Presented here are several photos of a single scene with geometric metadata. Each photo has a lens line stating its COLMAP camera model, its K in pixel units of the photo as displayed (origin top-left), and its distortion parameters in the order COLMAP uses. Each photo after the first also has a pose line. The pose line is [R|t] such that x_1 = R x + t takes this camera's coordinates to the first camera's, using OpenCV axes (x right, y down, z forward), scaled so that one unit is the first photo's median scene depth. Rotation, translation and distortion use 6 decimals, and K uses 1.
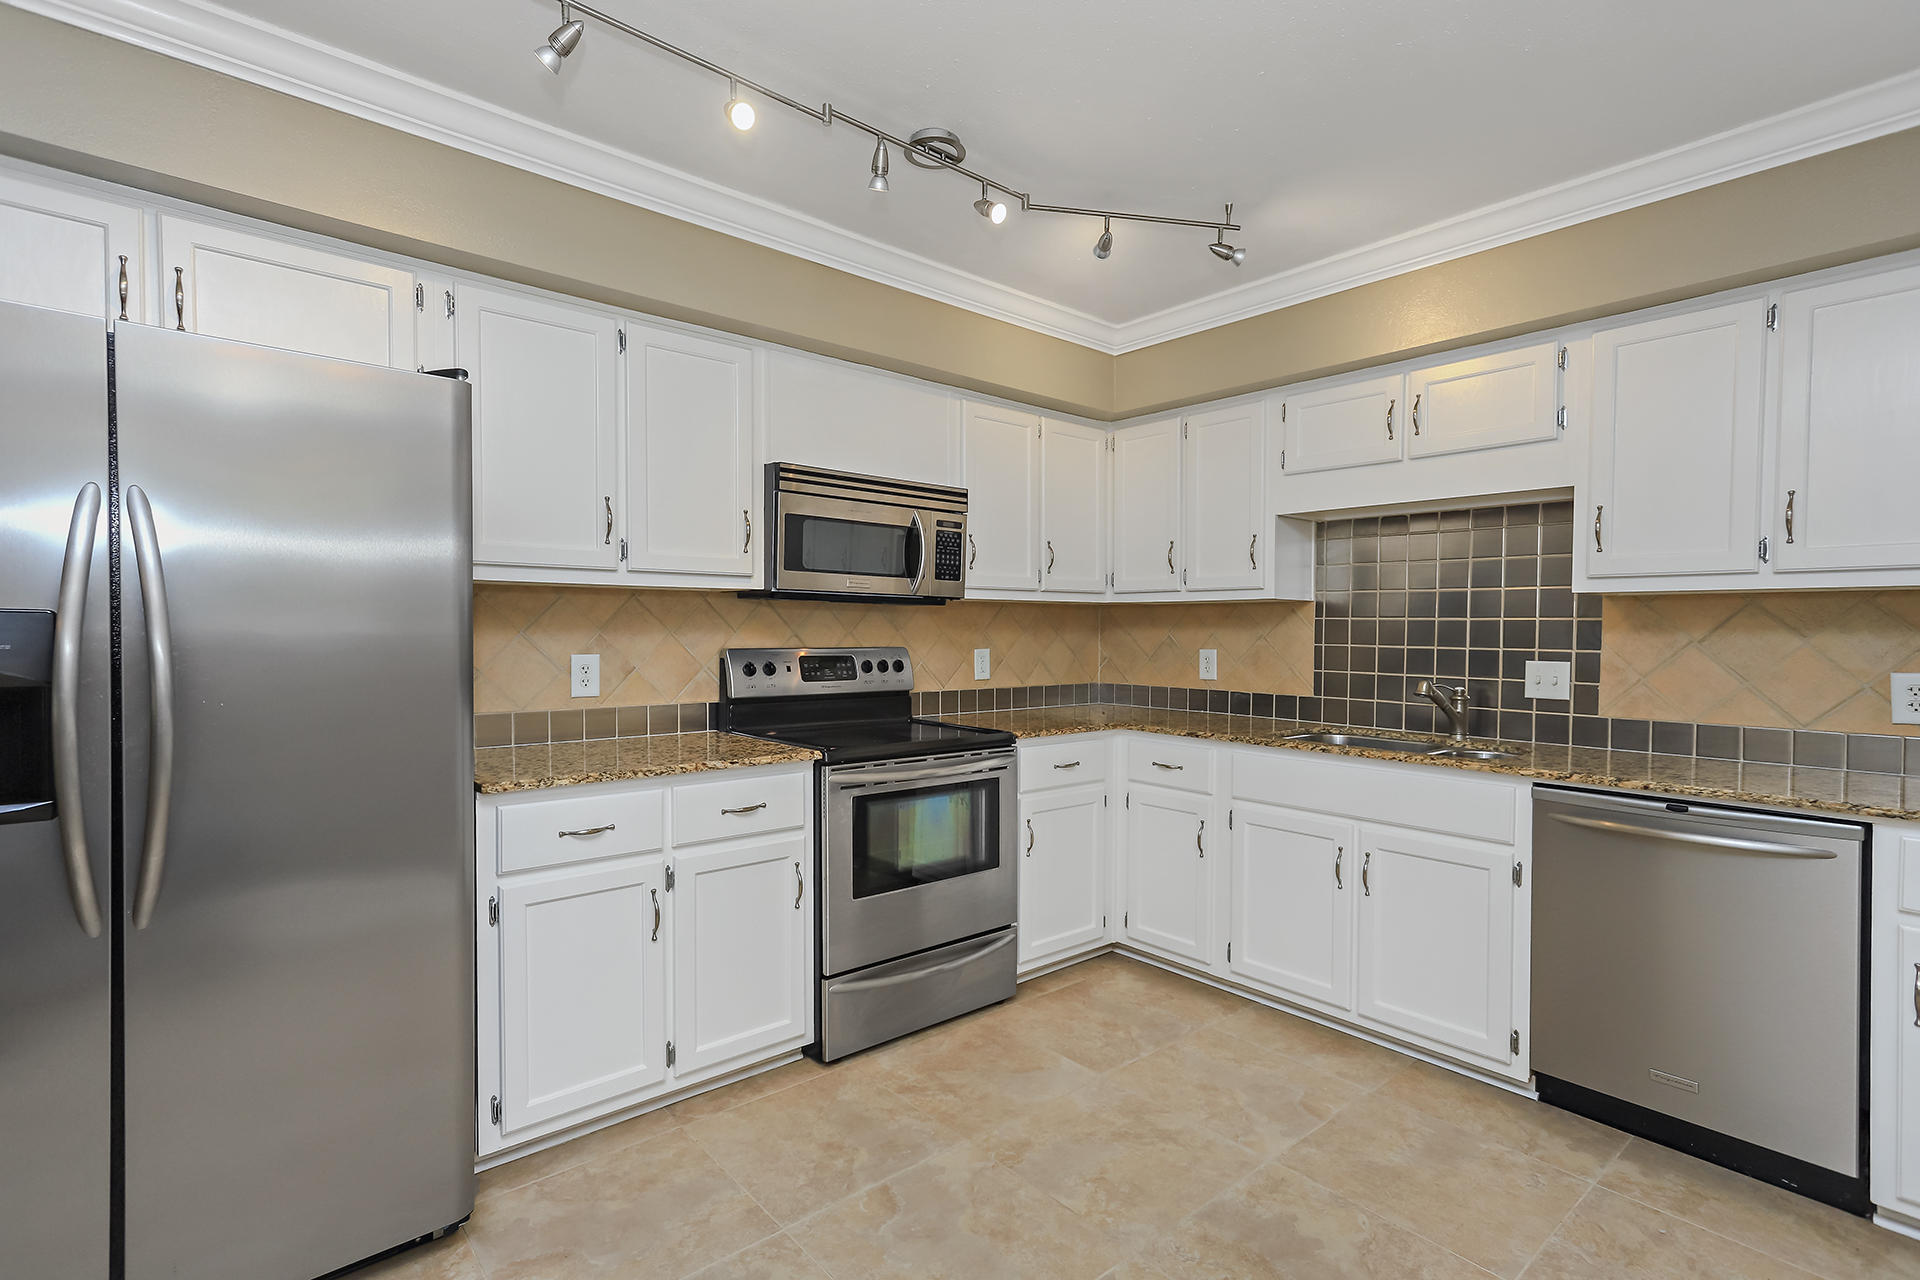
lens RADIAL K [[924.0, 0, 968.0], [0, 924.0, 655.8], [0, 0, 1]] dist [0.005680, 0.004700]
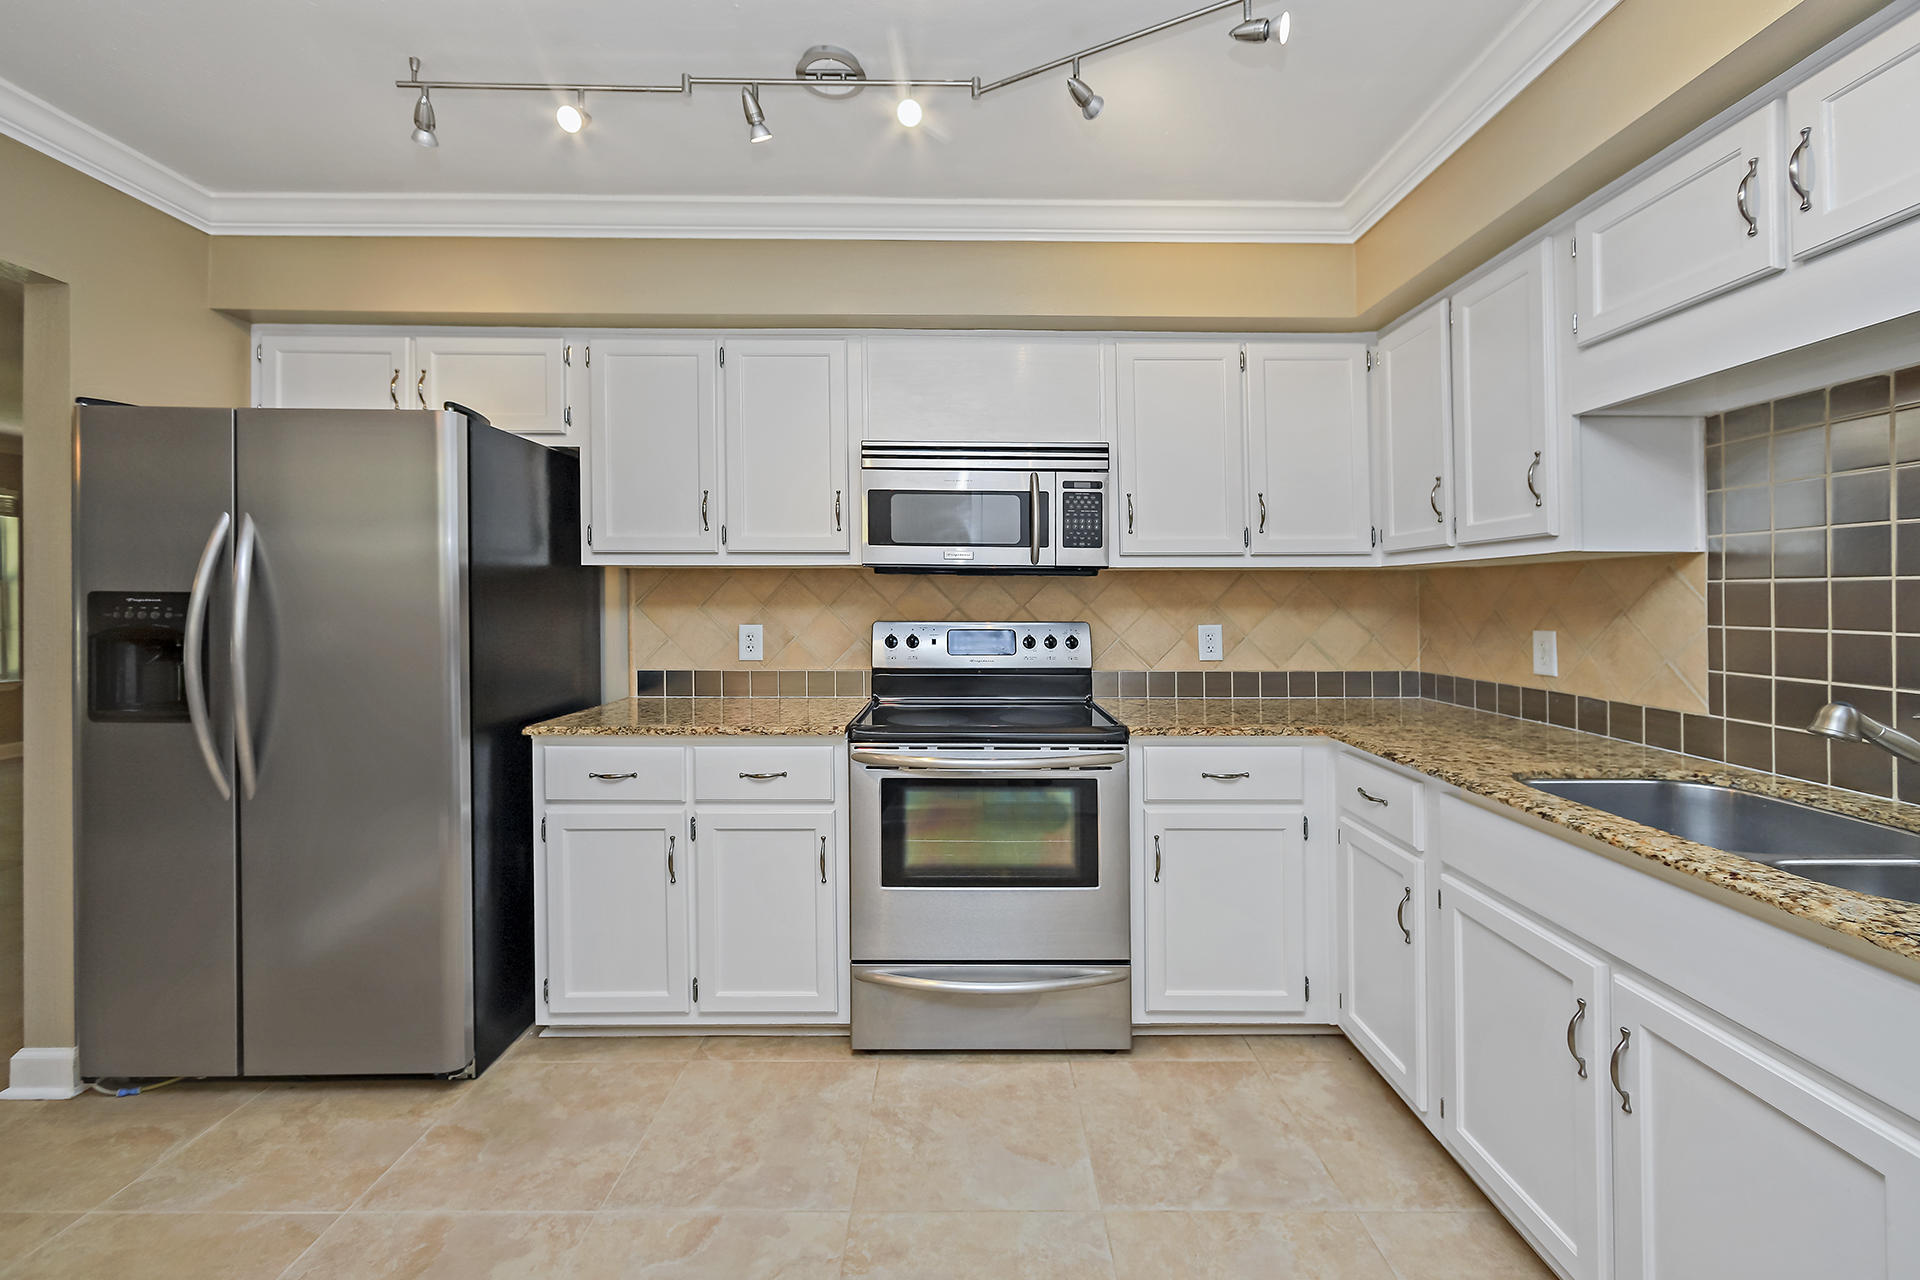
lens RADIAL K [[765.4, 0, 982.4], [0, 765.4, 600.7], [0, 0, 1]] dist [-0.004769, 0.001740]
pose [[0.755263, -0.005624, -0.655398, 0.431133], [-0.015424, 0.999534, -0.026351, -0.010513], [0.655241, 0.030010, 0.754824, 0.424438]]
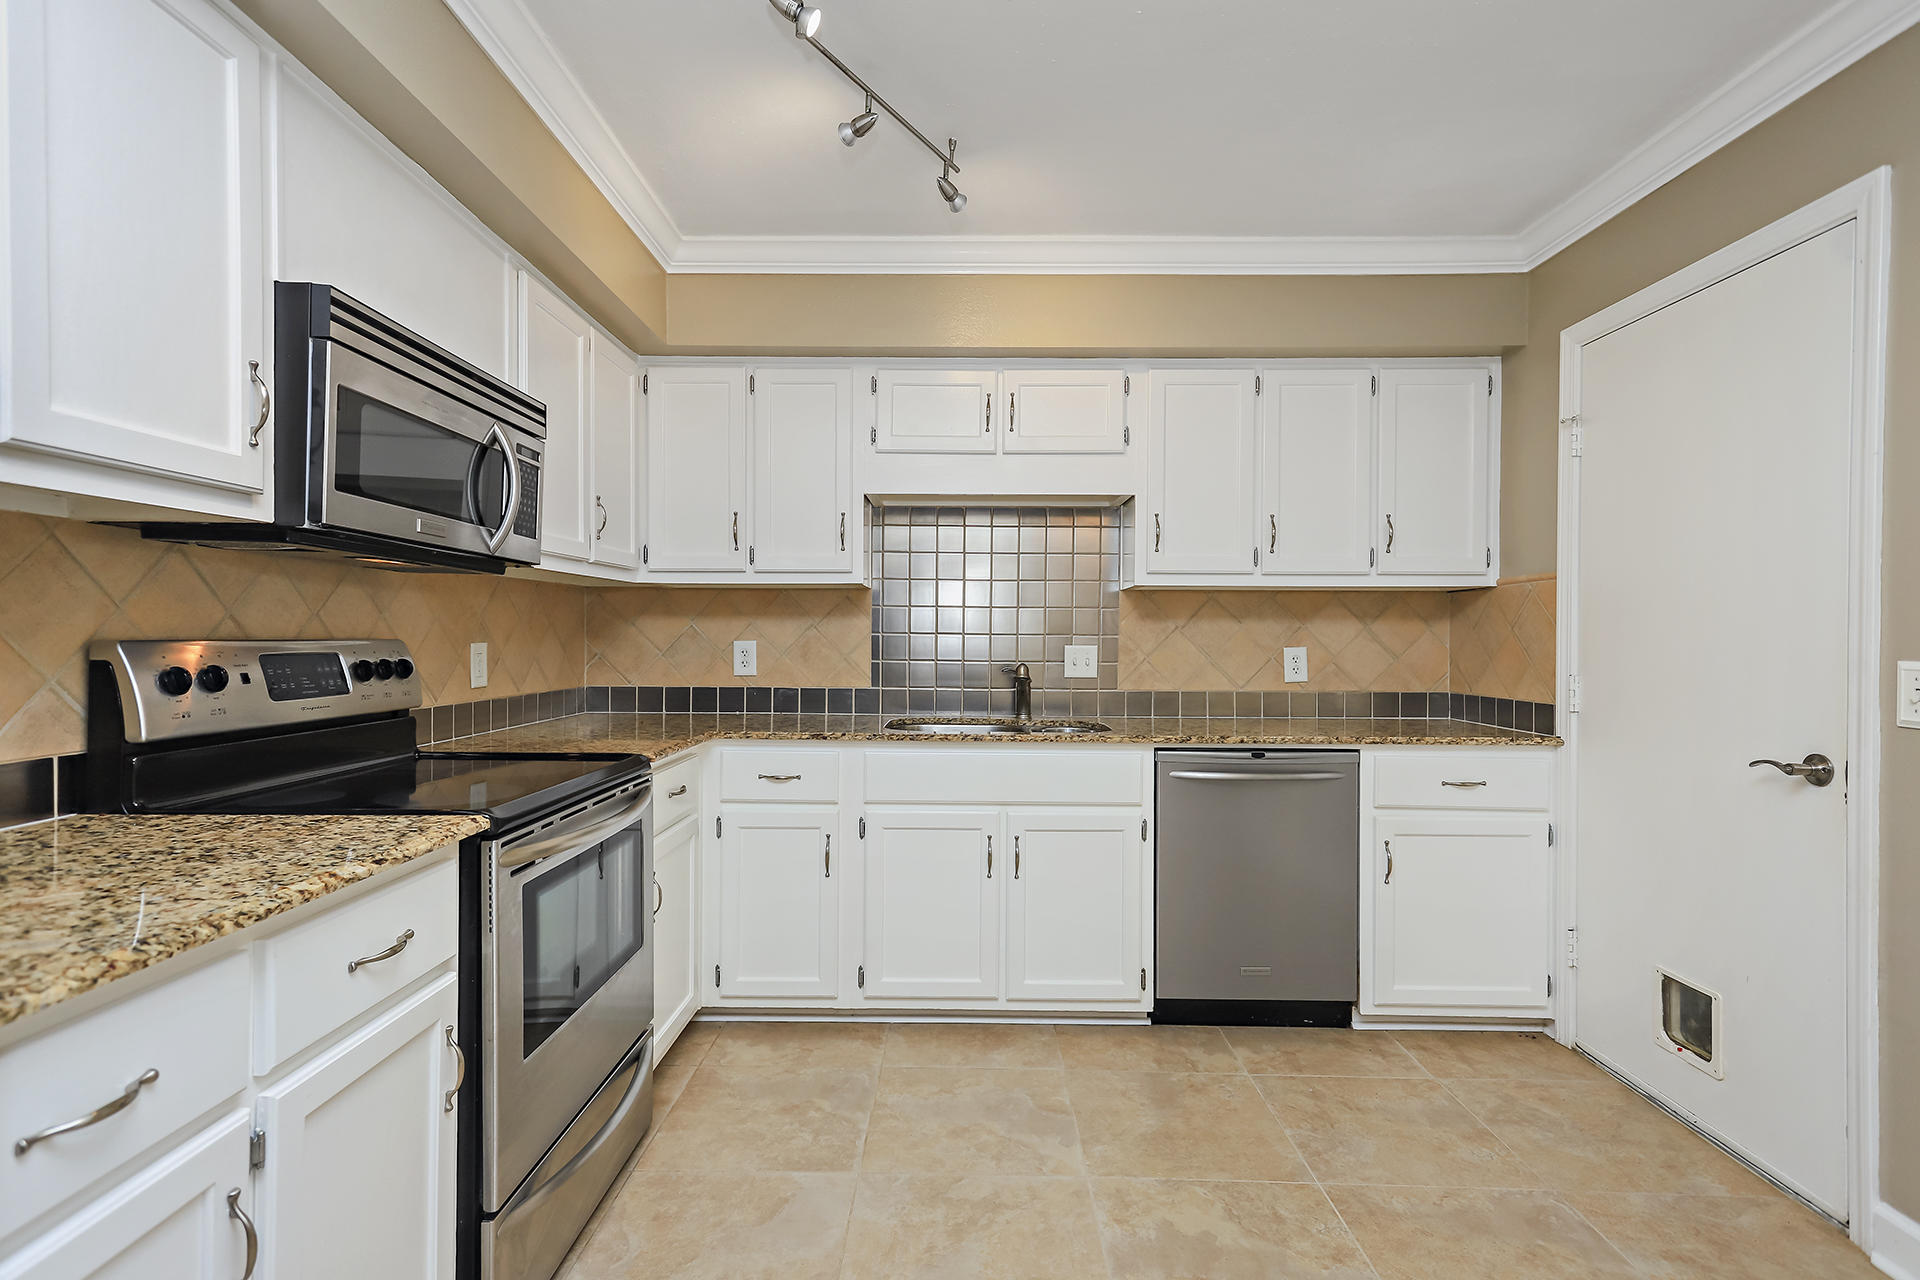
lens RADIAL K [[924.0, 0, 979.5], [0, 924.0, 643.4], [0, 0, 1]] dist [0.005680, 0.004700]
pose [[0.657596, -0.011327, 0.753285, -0.344207], [0.023033, 0.999722, -0.005074, 0.006727], [-0.753018, 0.020687, 0.657674, 0.355638]]
